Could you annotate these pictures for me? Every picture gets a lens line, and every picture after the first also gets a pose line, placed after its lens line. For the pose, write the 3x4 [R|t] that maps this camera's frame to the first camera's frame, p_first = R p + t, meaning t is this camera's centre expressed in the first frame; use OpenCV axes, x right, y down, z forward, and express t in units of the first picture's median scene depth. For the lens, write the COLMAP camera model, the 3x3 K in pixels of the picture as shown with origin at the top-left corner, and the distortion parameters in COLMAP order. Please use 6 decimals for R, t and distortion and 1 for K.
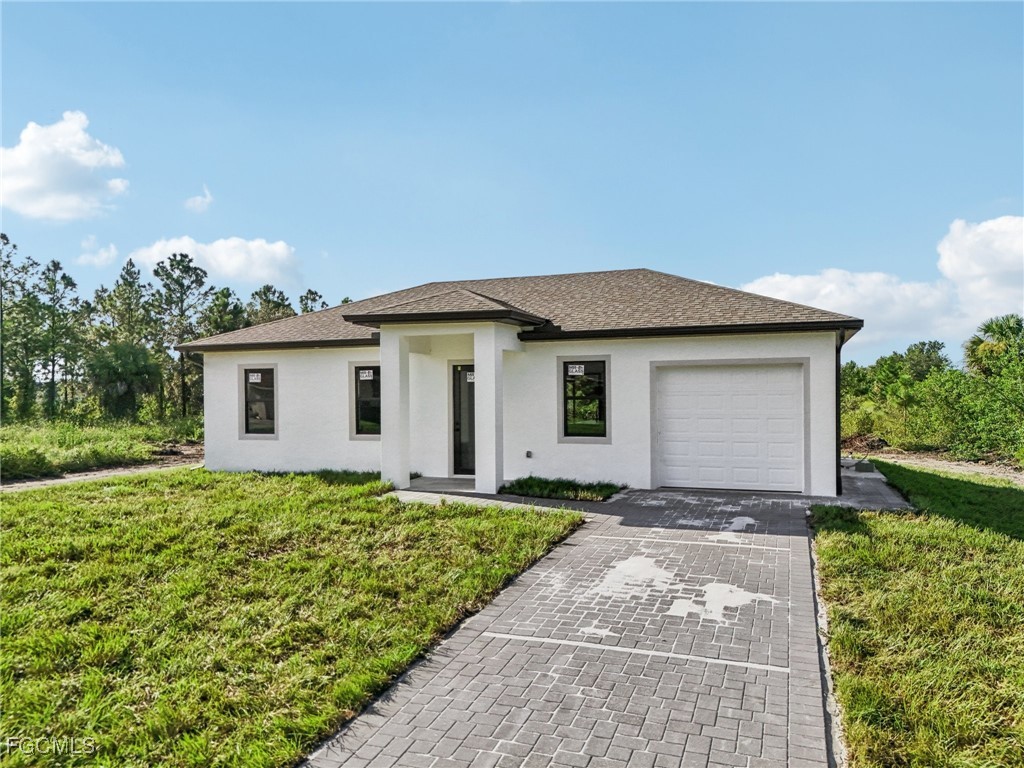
lens RADIAL K [[751.0, 0, 512.2], [0, 751.0, 393.6], [0, 0, 1]] dist [0.057729, -0.034148]
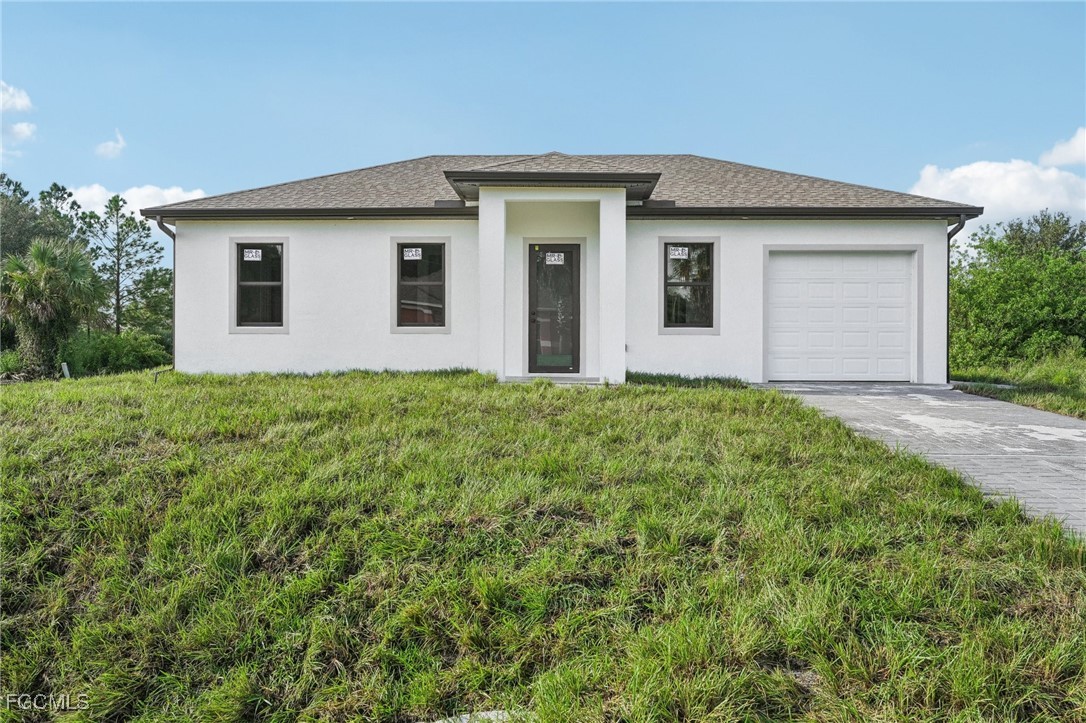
lens RADIAL K [[912.7, 0, 546.8], [0, 912.7, 354.0], [0, 0, 1]] dist [-0.012366, 0.033166]
pose [[0.952491, 0.009193, 0.304427, -0.402895], [-0.011791, 0.999908, 0.006696, 0.085349], [-0.304338, -0.009968, 0.952512, 0.009993]]
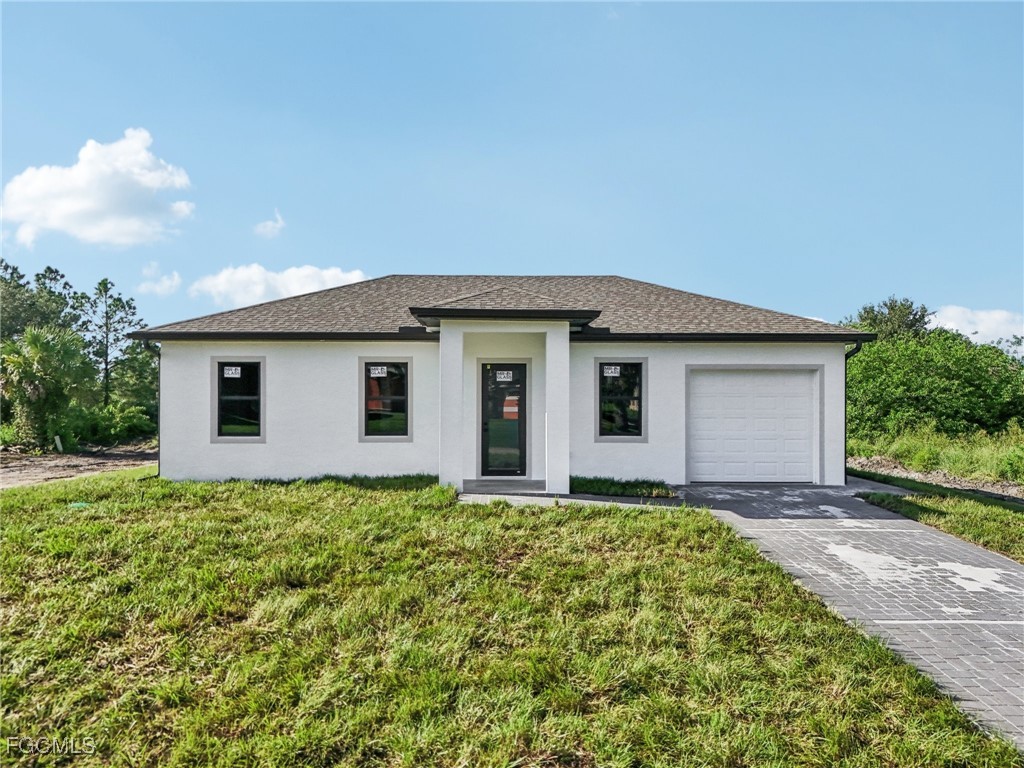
lens RADIAL K [[751.0, 0, 513.0], [0, 751.0, 401.7], [0, 0, 1]] dist [0.057729, -0.034148]
pose [[0.936180, 0.006795, 0.351456, -0.411349], [-0.010203, 0.999917, 0.007846, 0.003584], [-0.351373, -0.010931, 0.936172, 0.085632]]
